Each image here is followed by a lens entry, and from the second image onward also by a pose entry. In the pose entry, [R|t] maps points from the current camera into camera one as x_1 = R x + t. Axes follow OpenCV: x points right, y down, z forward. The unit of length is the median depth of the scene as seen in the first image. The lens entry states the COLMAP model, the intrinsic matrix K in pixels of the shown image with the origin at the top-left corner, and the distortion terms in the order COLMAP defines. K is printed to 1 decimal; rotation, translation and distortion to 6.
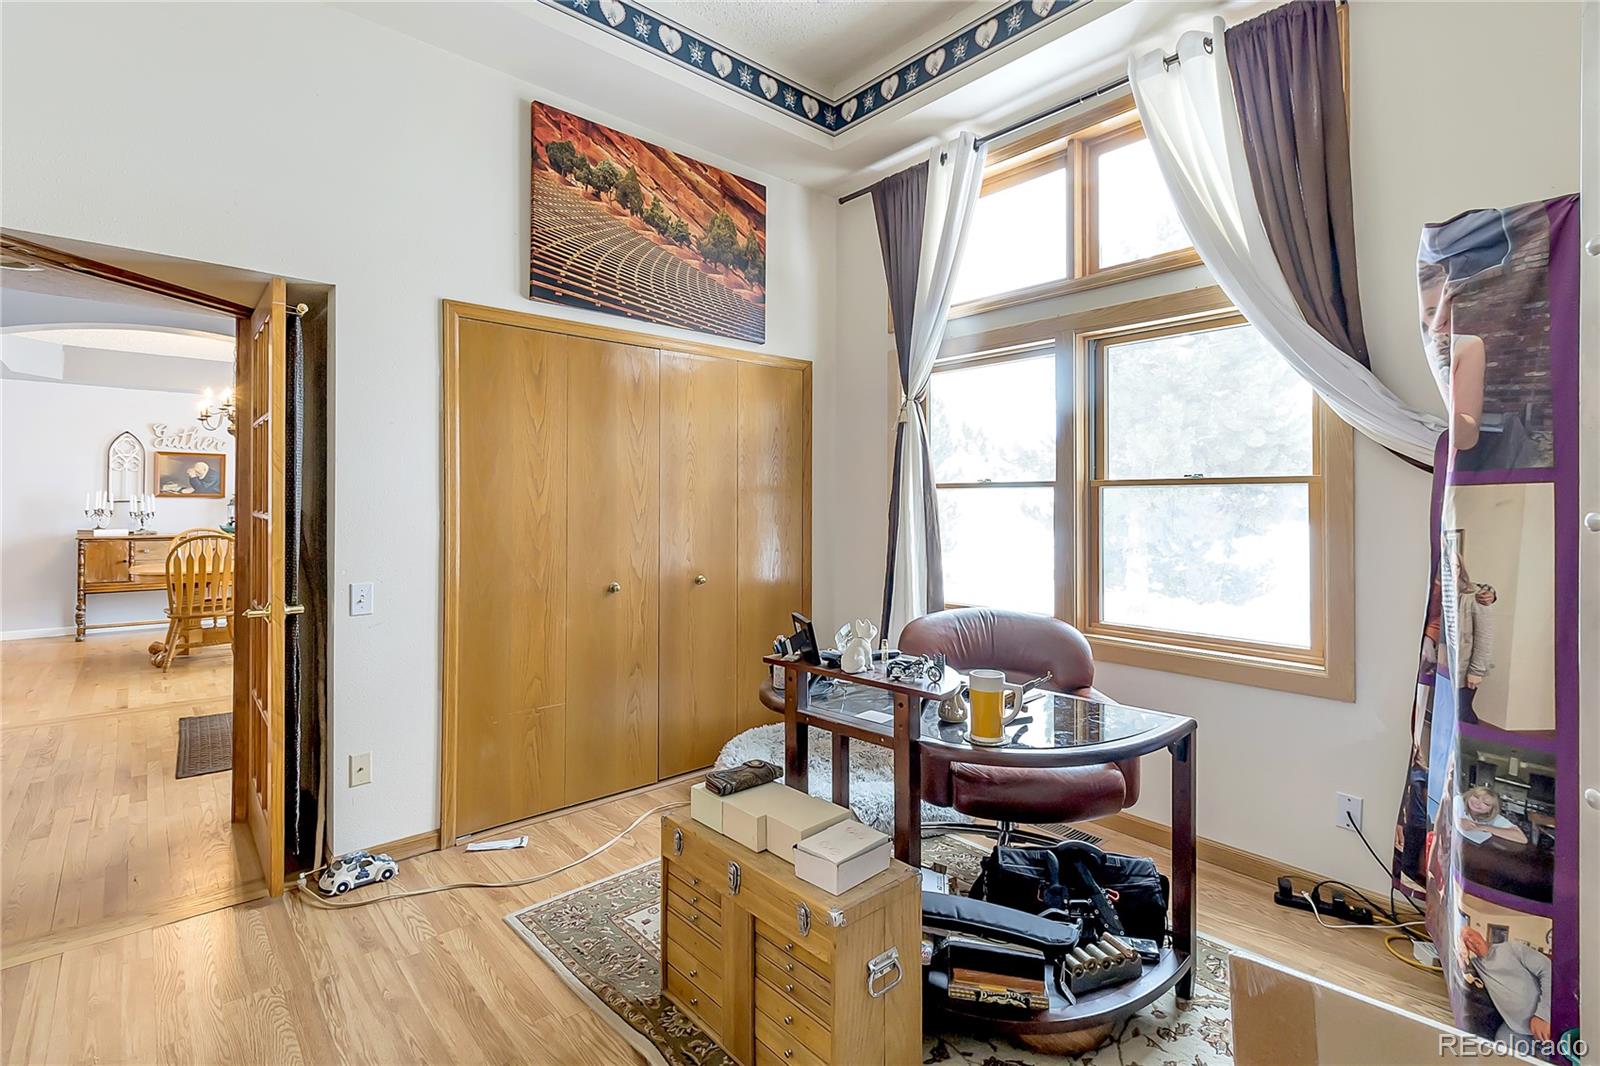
lens RADIAL K [[741.9, 0, 772.4], [0, 741.9, 502.1], [0, 0, 1]] dist [0.000929, -0.000068]
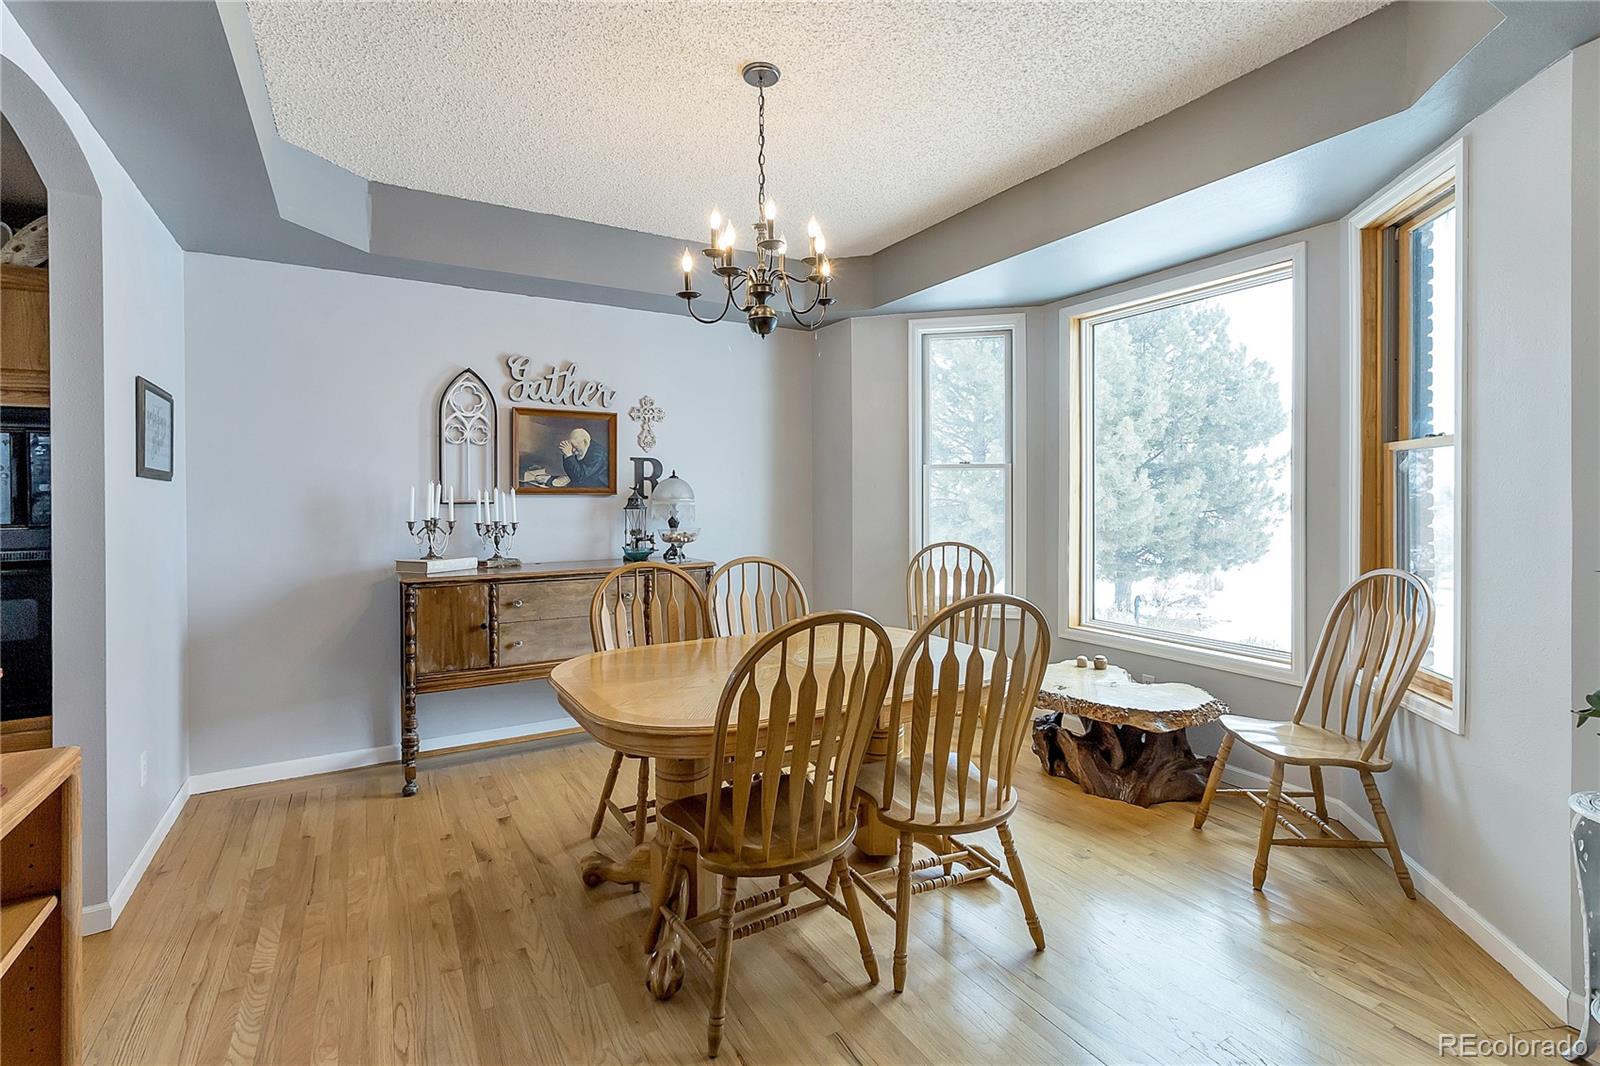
lens RADIAL K [[741.9, 0, 791.6], [0, 741.9, 502.2], [0, 0, 1]] dist [0.000929, -0.000068]
pose [[0.982465, -0.017678, -0.185606, -0.550239], [0.018576, 0.999823, 0.003098, 0.000778], [0.185519, -0.006492, 0.982619, 0.529086]]
